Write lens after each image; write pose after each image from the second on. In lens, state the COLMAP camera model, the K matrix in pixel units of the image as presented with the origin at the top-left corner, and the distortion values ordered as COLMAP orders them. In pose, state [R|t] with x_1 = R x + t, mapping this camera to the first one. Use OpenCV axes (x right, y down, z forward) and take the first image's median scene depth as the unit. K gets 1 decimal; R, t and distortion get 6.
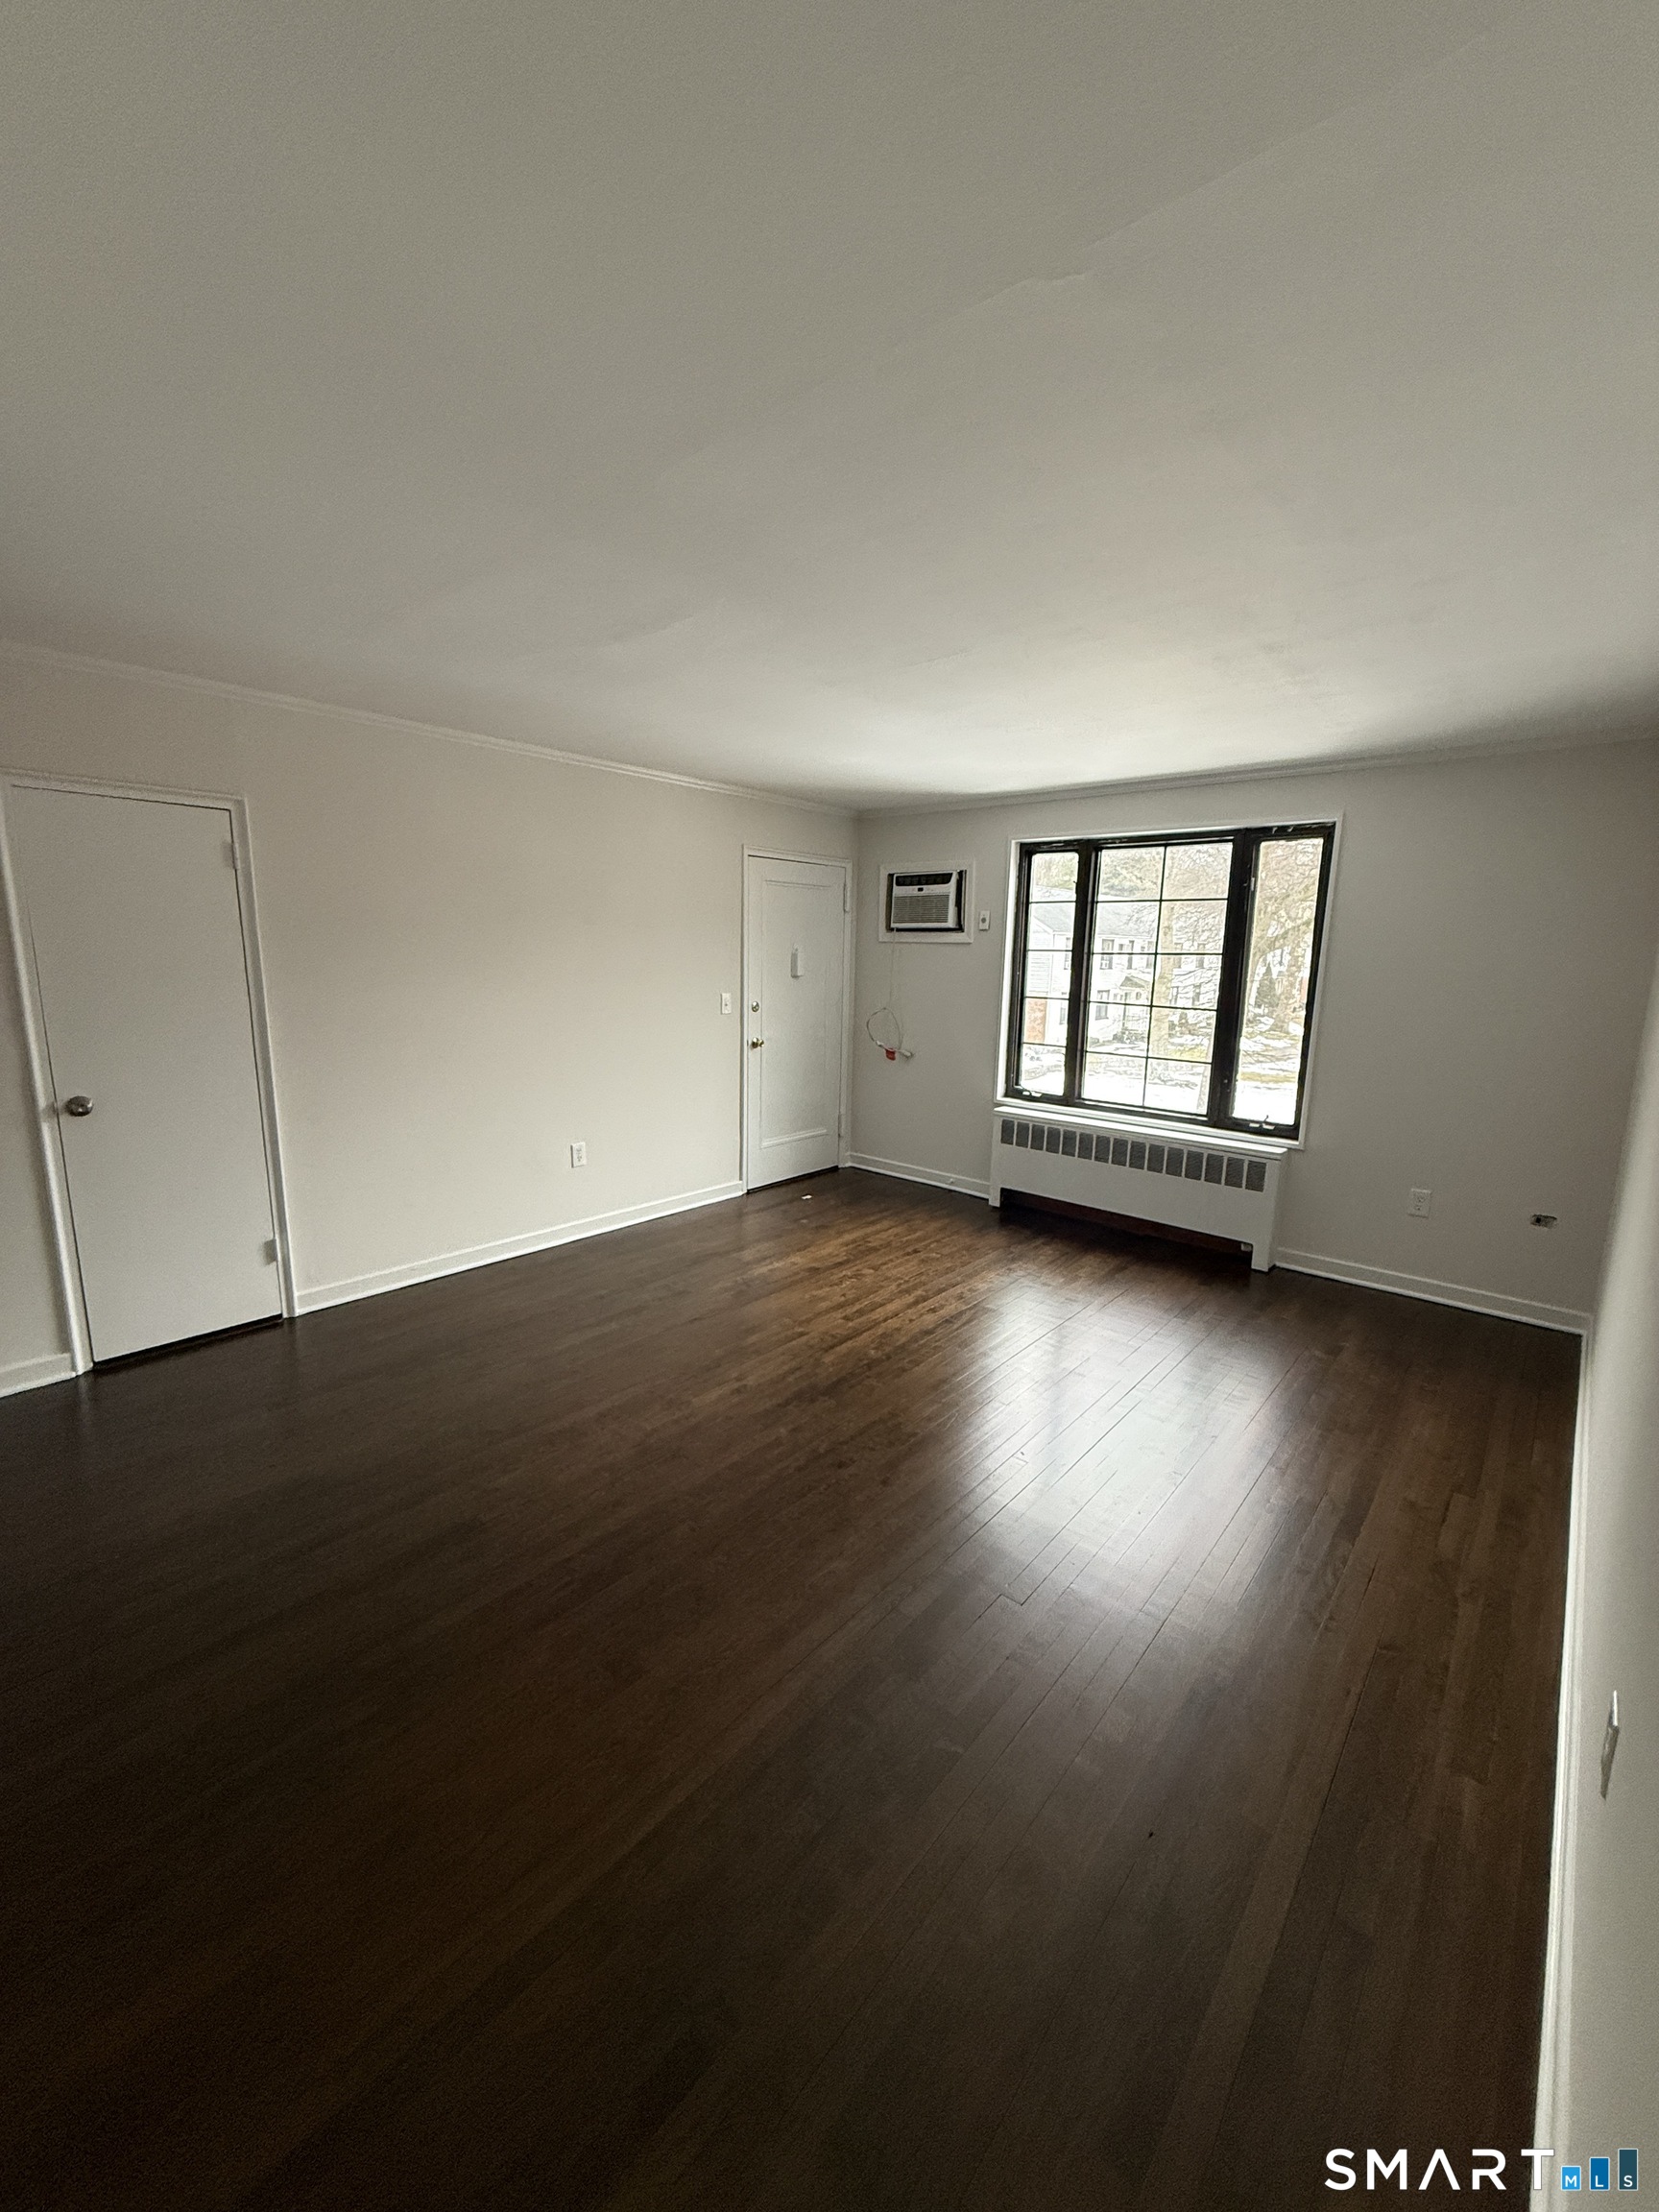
lens RADIAL K [[875.3, 0, 839.6], [0, 875.3, 1100.9], [0, 0, 1]] dist [0.000796, -0.000151]
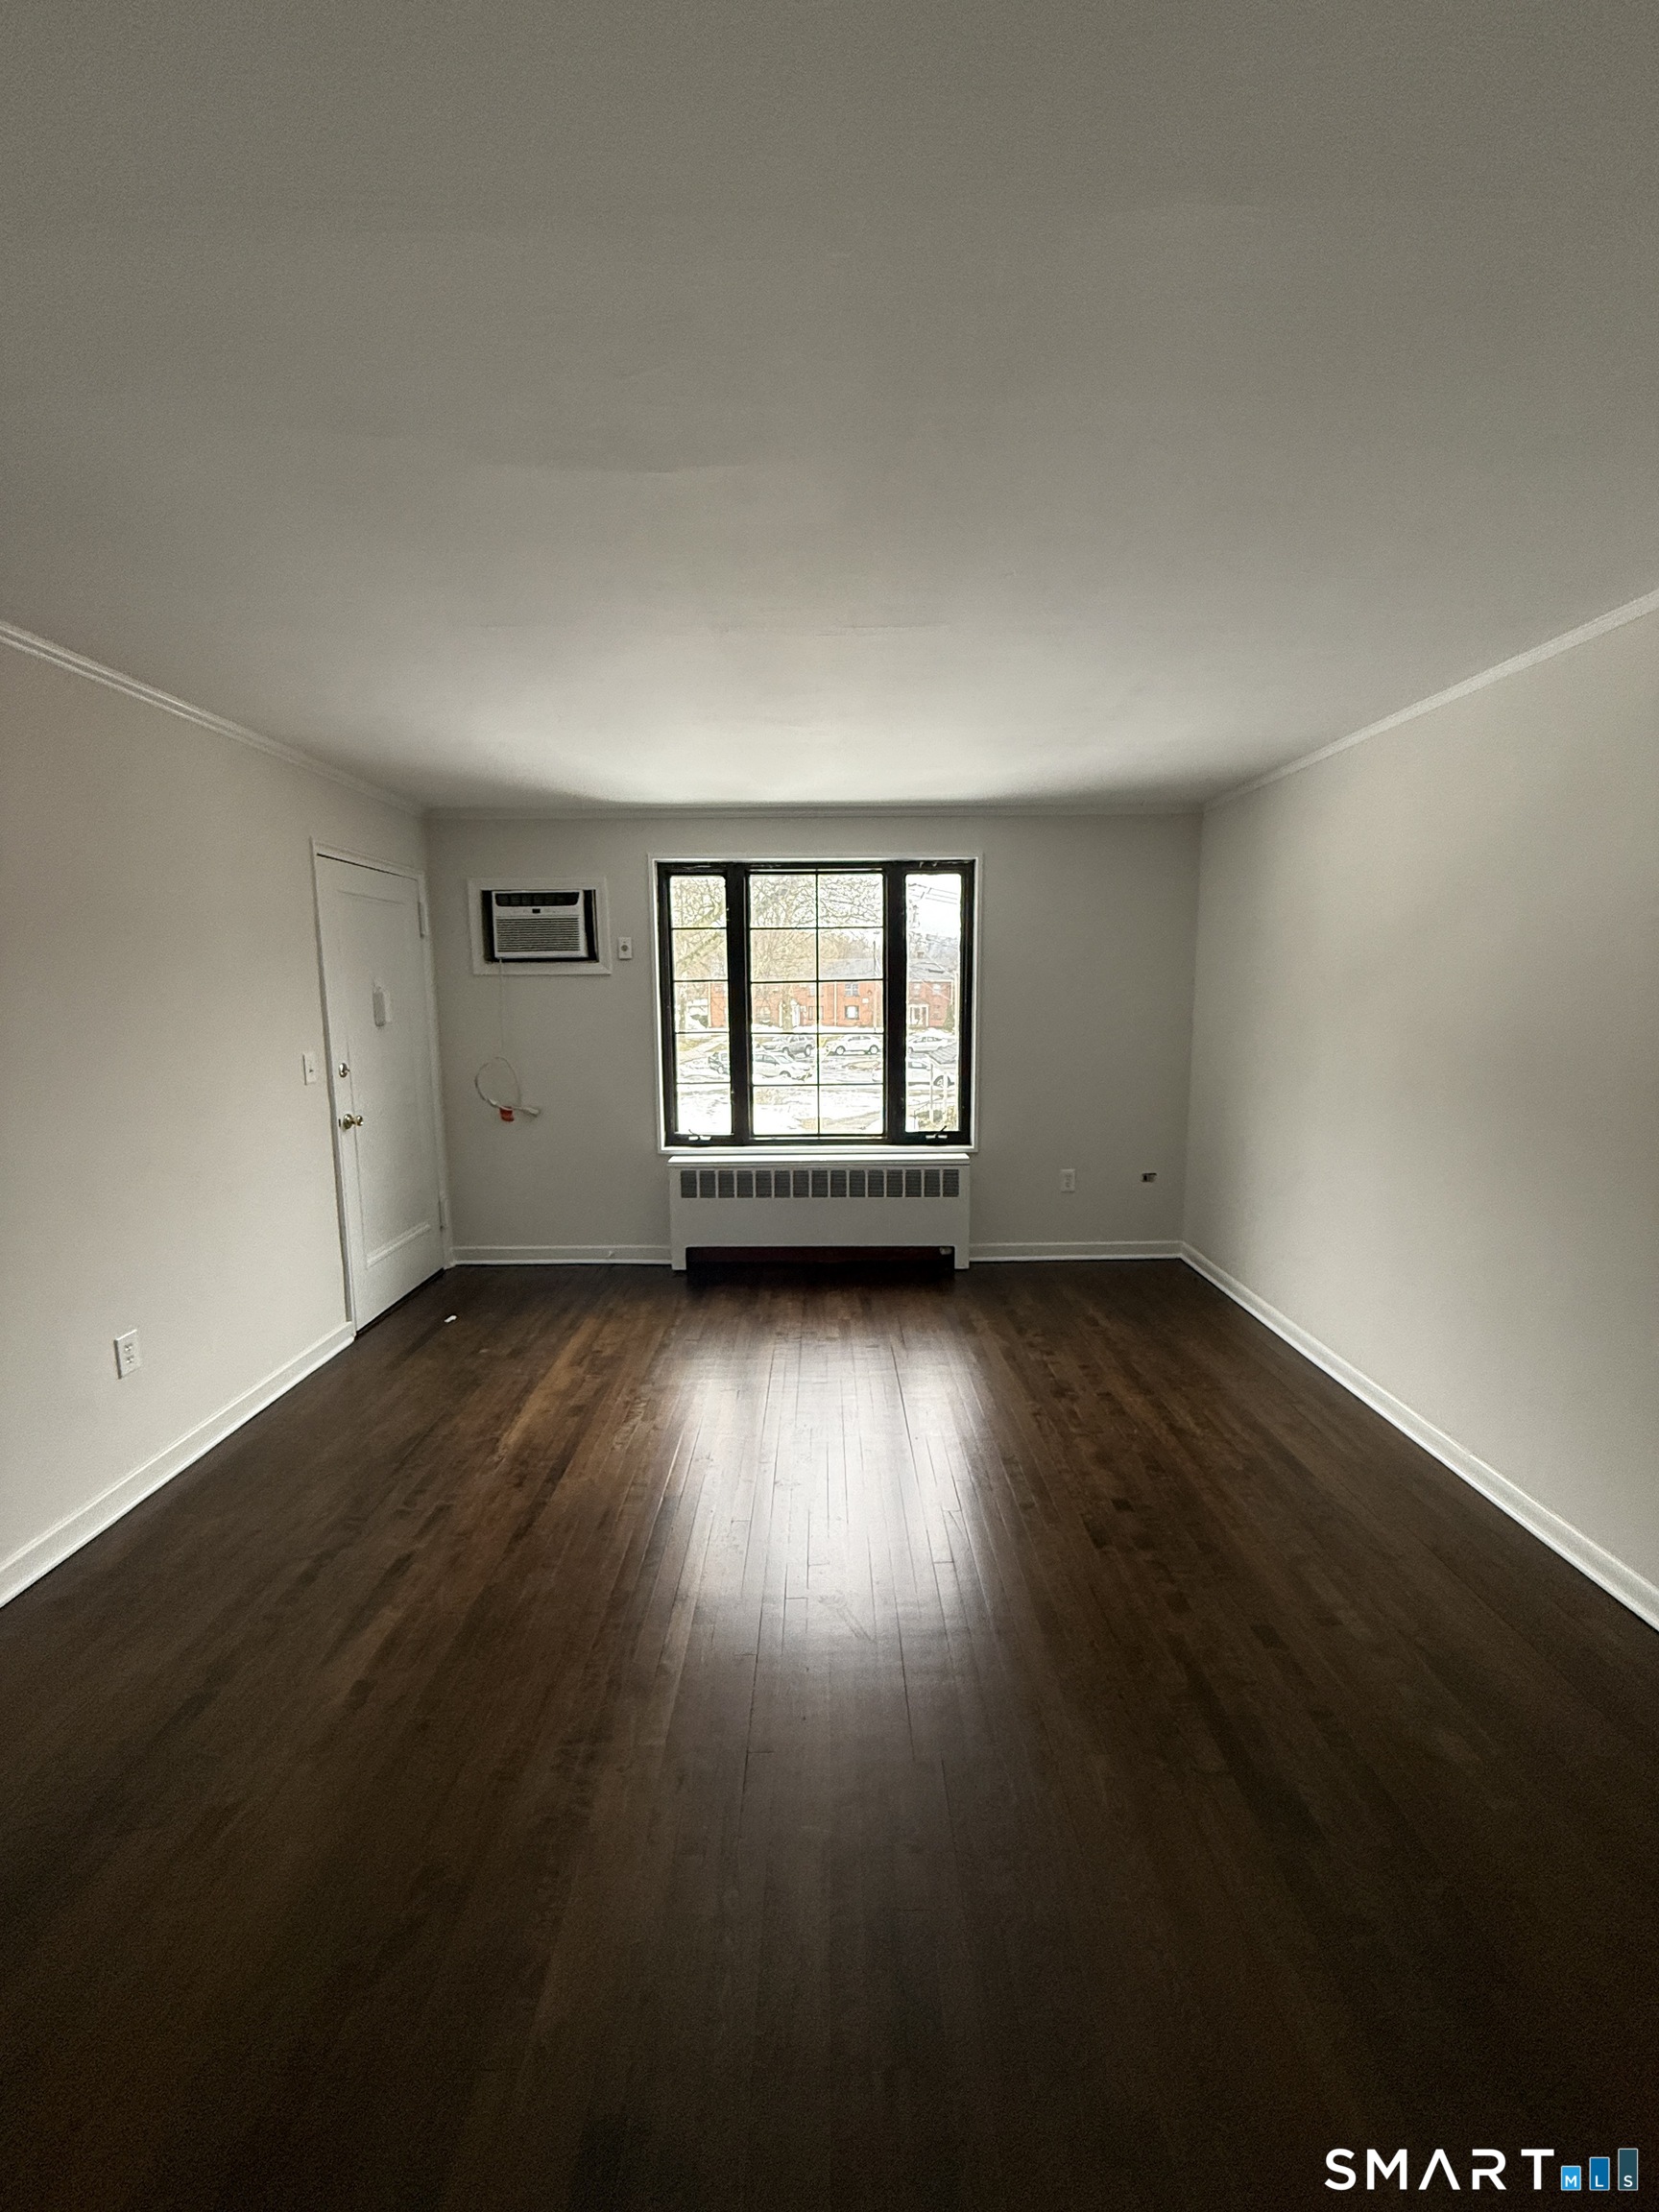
lens RADIAL K [[875.3, 0, 842.2], [0, 875.3, 1097.6], [0, 0, 1]] dist [0.000796, -0.000151]
pose [[0.752634, -0.110920, 0.649029, -0.269538], [0.136811, 0.990540, 0.010635, -0.041284], [-0.644069, 0.080790, 0.760689, 0.225598]]
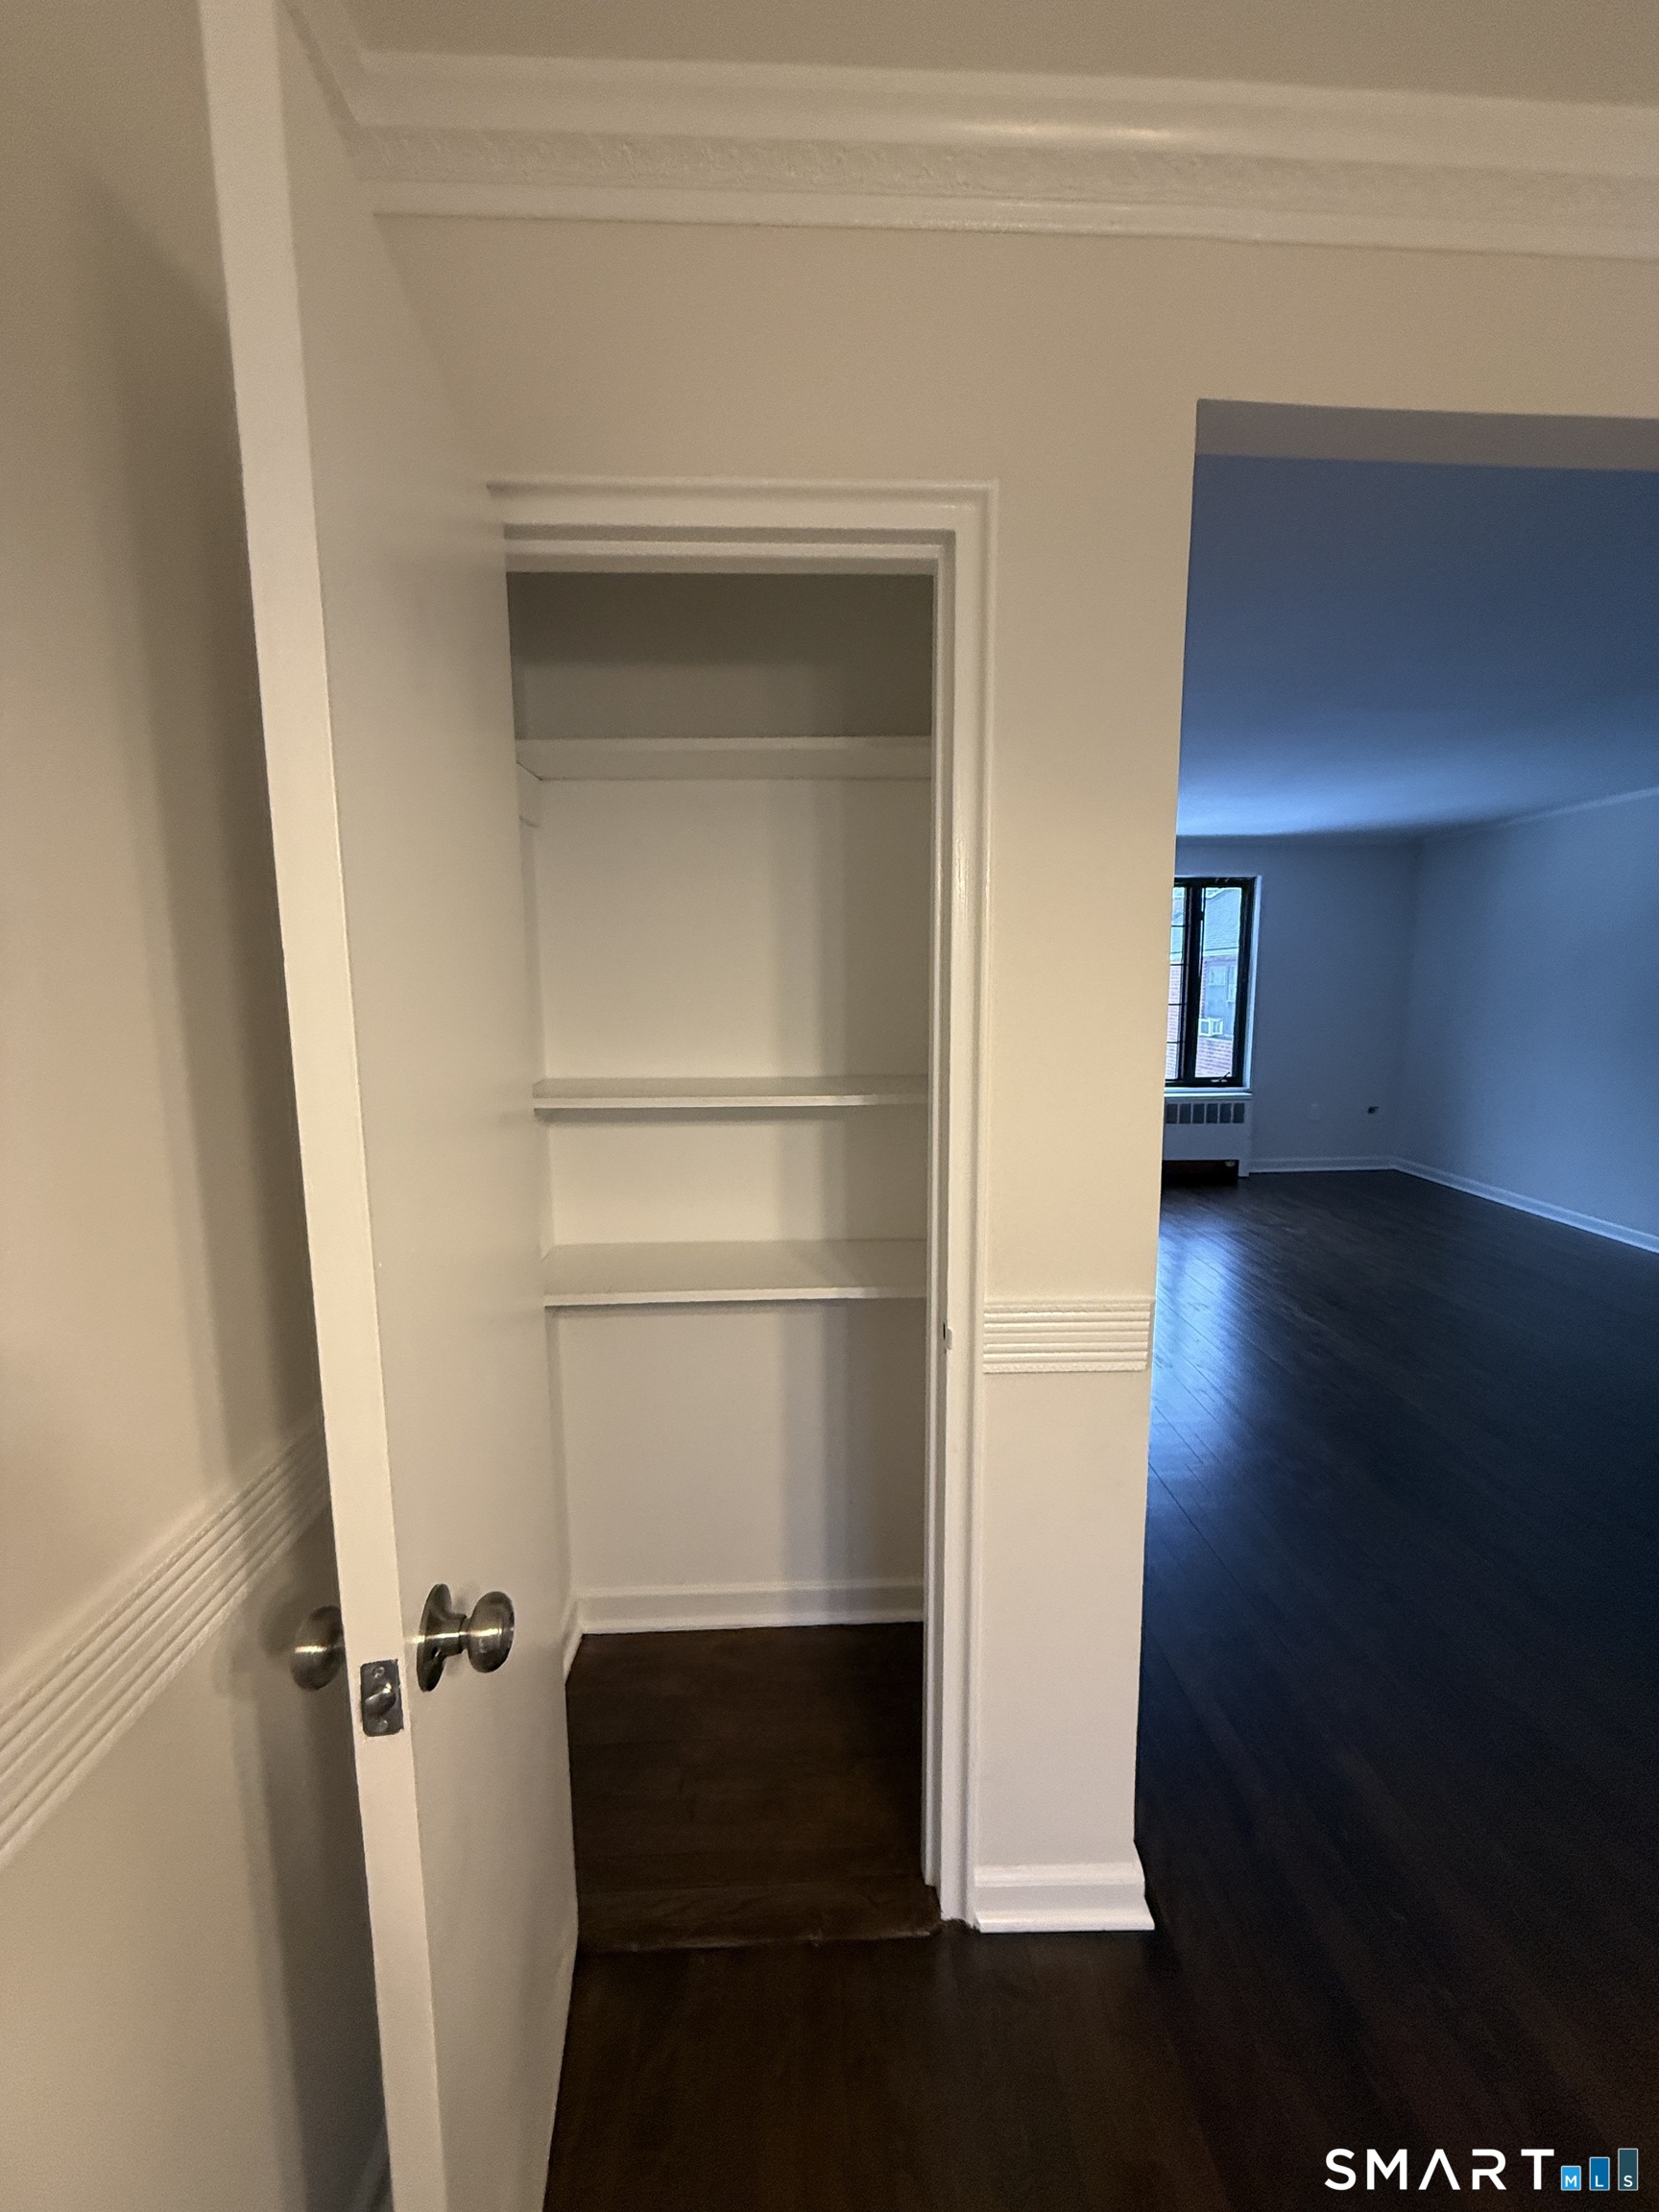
lens RADIAL K [[875.3, 0, 831.6], [0, 875.3, 1095.9], [0, 0, 1]] dist [0.000796, -0.000151]
pose [[0.731155, -0.121490, 0.671307, -0.878612], [0.141243, 0.989652, 0.025269, -0.066840], [-0.667430, 0.076342, 0.740749, 0.314364]]
